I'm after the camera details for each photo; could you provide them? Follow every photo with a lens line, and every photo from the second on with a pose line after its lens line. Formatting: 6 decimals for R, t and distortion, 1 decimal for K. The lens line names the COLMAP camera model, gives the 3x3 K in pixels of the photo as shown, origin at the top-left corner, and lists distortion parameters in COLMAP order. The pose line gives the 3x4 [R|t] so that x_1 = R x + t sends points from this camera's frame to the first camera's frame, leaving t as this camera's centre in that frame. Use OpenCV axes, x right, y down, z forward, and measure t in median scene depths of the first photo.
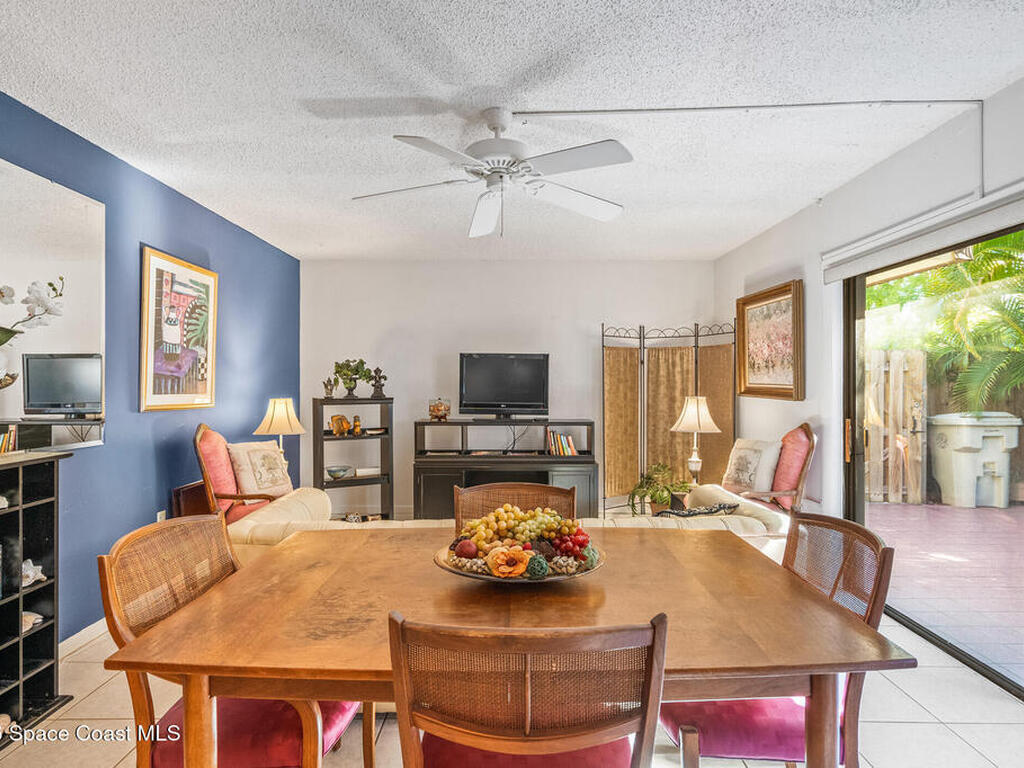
lens RADIAL K [[554.3, 0, 512.0], [0, 554.3, 384.0], [0, 0, 1]] dist [-0.001611, 0.001970]
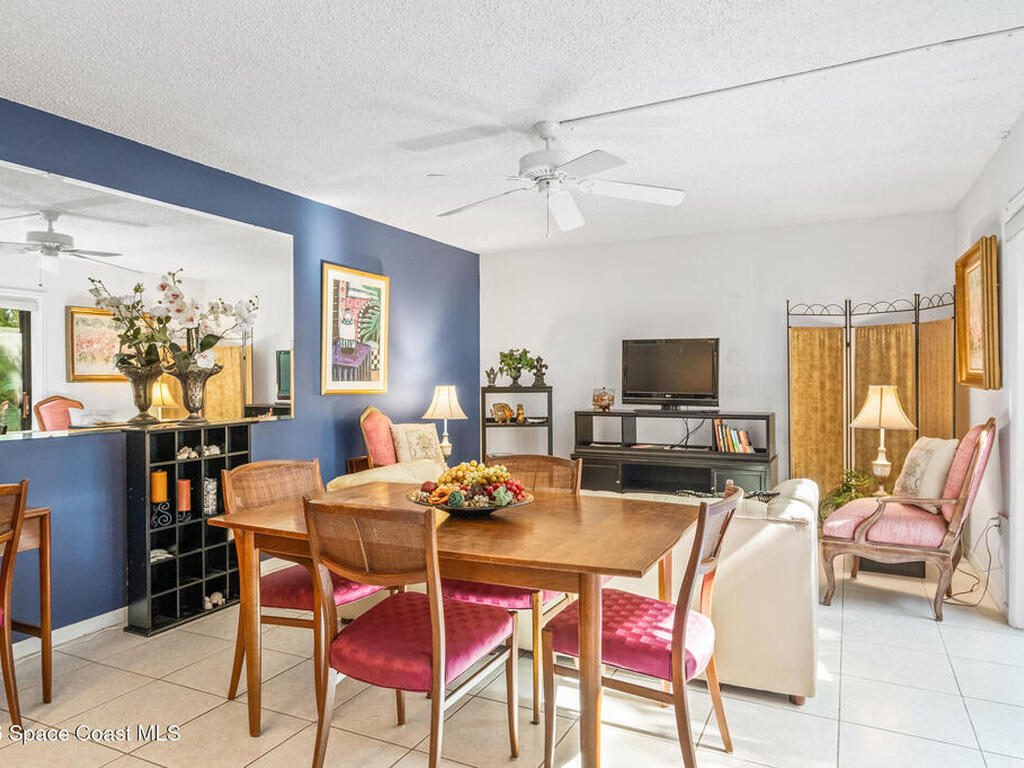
lens RADIAL K [[677.7, 0, 511.4], [0, 677.7, 379.7], [0, 0, 1]] dist [0.003492, 0.002834]
pose [[0.899454, -0.001620, -0.437013, 0.250030], [0.003927, 0.999983, 0.004377, 0.006892], [0.436998, -0.005653, 0.899445, -0.125738]]
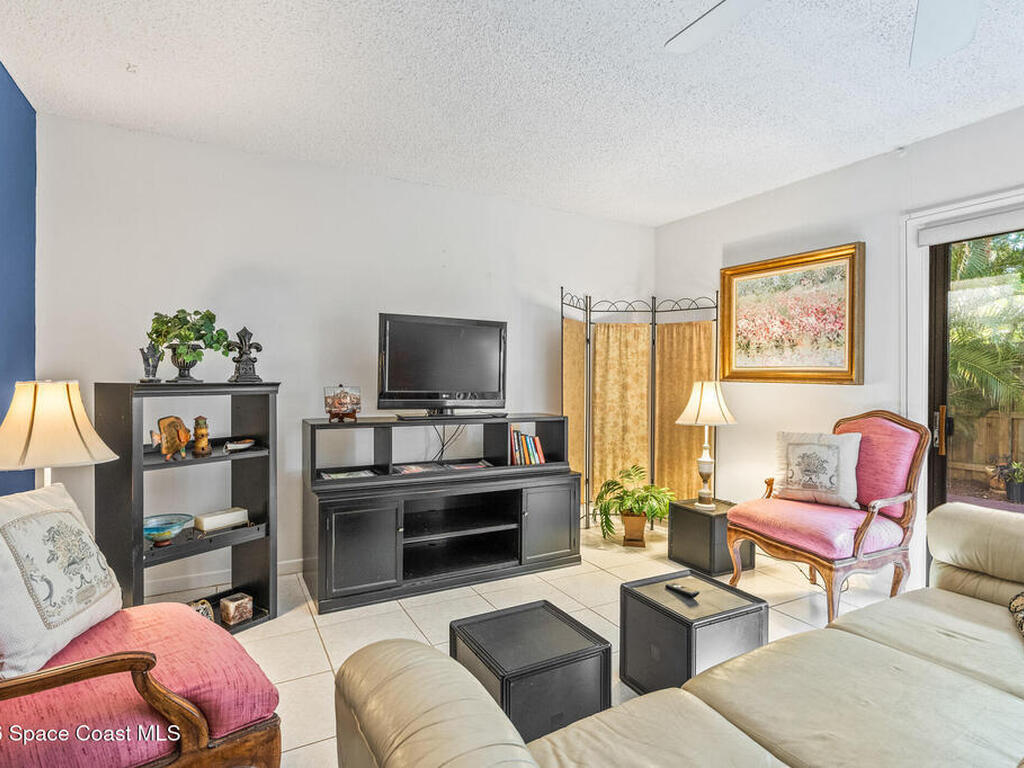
lens RADIAL K [[537.3, 0, 509.5], [0, 537.3, 381.6], [0, 0, 1]] dist [-0.000820, 0.001414]
pose [[0.876904, 0.004162, 0.480648, -0.268496], [-0.006988, 0.999967, 0.004092, 0.019694], [-0.480615, -0.006947, 0.876904, 0.409221]]
